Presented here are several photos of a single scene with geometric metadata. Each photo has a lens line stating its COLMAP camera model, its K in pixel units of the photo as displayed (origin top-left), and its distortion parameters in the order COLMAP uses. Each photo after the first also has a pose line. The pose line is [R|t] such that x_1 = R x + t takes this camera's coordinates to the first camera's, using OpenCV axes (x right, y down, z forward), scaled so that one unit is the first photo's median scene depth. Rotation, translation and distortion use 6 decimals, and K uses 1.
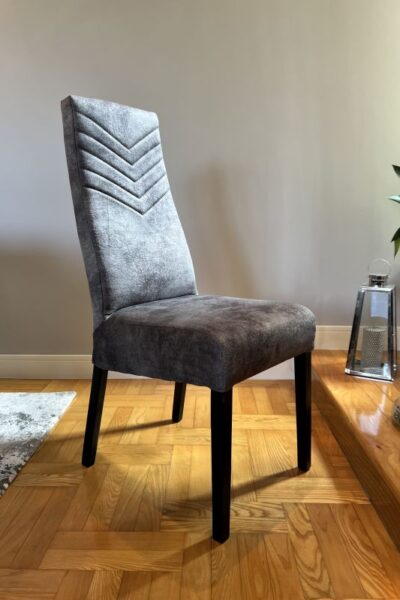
lens RADIAL K [[450.8, 0, 198.5], [0, 450.8, 303.2], [0, 0, 1]] dist [0.012735, -0.015639]
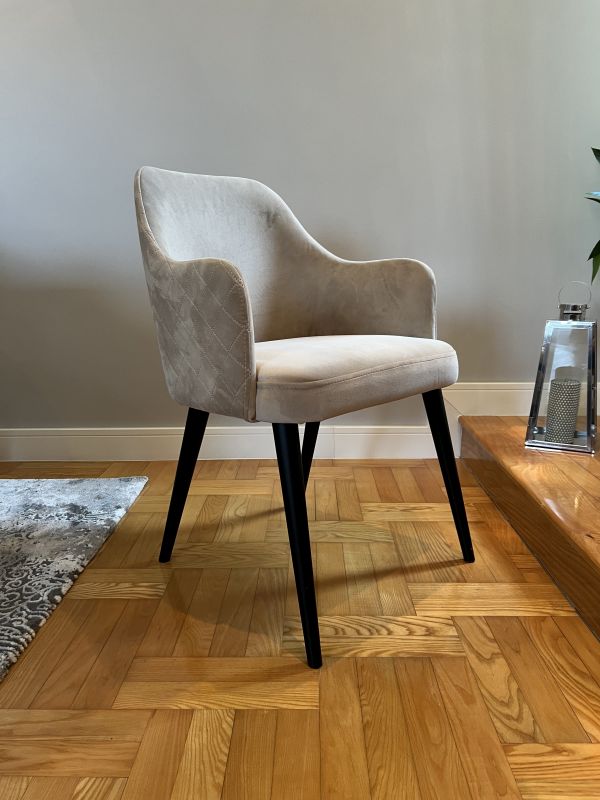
lens RADIAL K [[601.4, 0, 297.8], [0, 601.4, 404.4], [0, 0, 1]] dist [0.017607, -0.023085]
pose [[0.999924, -0.012092, 0.002234, -0.048095], [0.011983, 0.998963, 0.043917, 0.061671], [-0.002763, -0.043887, 0.999033, 0.069313]]
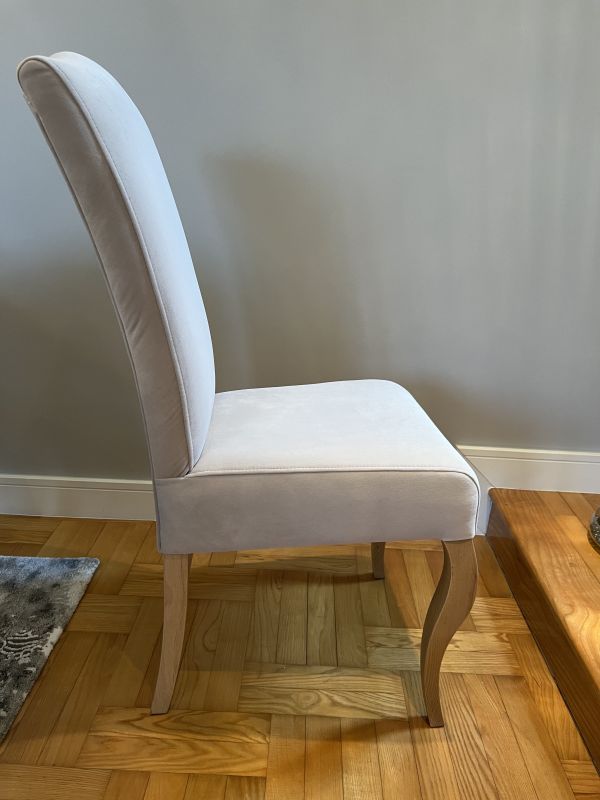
lens RADIAL K [[601.4, 0, 301.4], [0, 601.4, 399.8], [0, 0, 1]] dist [0.017607, -0.023085]
pose [[0.998971, 0.041142, 0.019075, -0.054698], [-0.043708, 0.985631, 0.163162, -0.198851], [-0.012088, -0.163828, 0.986415, 0.399776]]
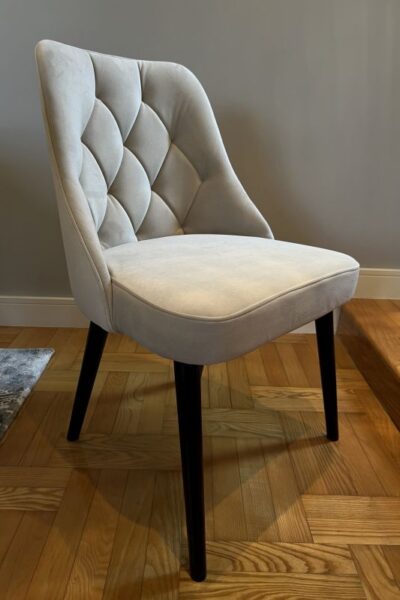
lens RADIAL K [[450.8, 0, 197.6], [0, 450.8, 310.1], [0, 0, 1]] dist [0.012735, -0.015639]
pose [[0.999222, 0.020855, 0.033479, -0.073615], [-0.027215, 0.978912, 0.202460, -0.047016], [-0.028551, -0.203213, 0.978718, 0.354519]]
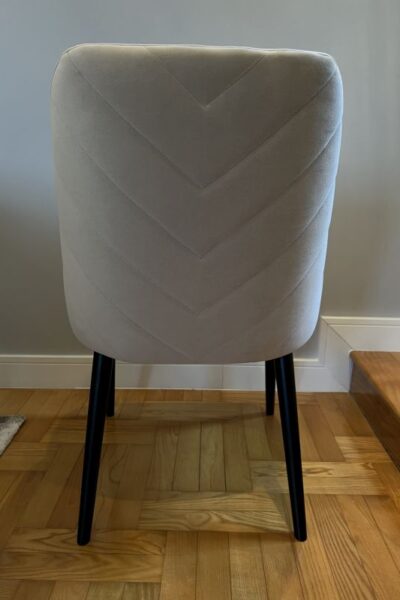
lens RADIAL K [[450.8, 0, 200.7], [0, 450.8, 310.1], [0, 0, 1]] dist [0.012735, -0.015639]
pose [[0.999923, 0.008424, 0.009103, -0.020131], [-0.009333, 0.994445, 0.104845, -0.051052], [-0.008169, -0.104922, 0.994447, 0.486797]]
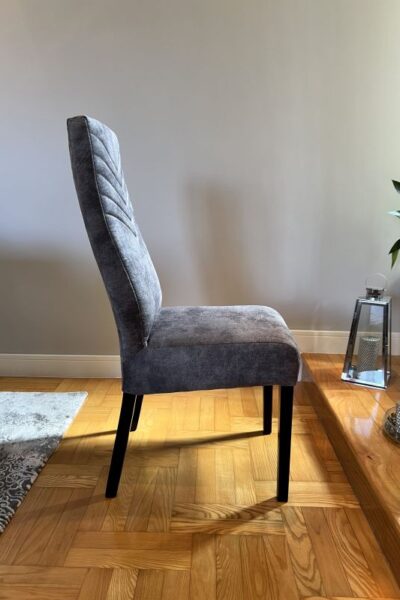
lens RADIAL K [[450.8, 0, 199.5], [0, 450.8, 301.6], [0, 0, 1]] dist [0.012735, -0.015639]
pose [[0.999930, 0.011824, 0.000268, -0.016292], [-0.011826, 0.999166, 0.039075, -0.087783], [0.000194, -0.039075, 0.999236, -0.073637]]
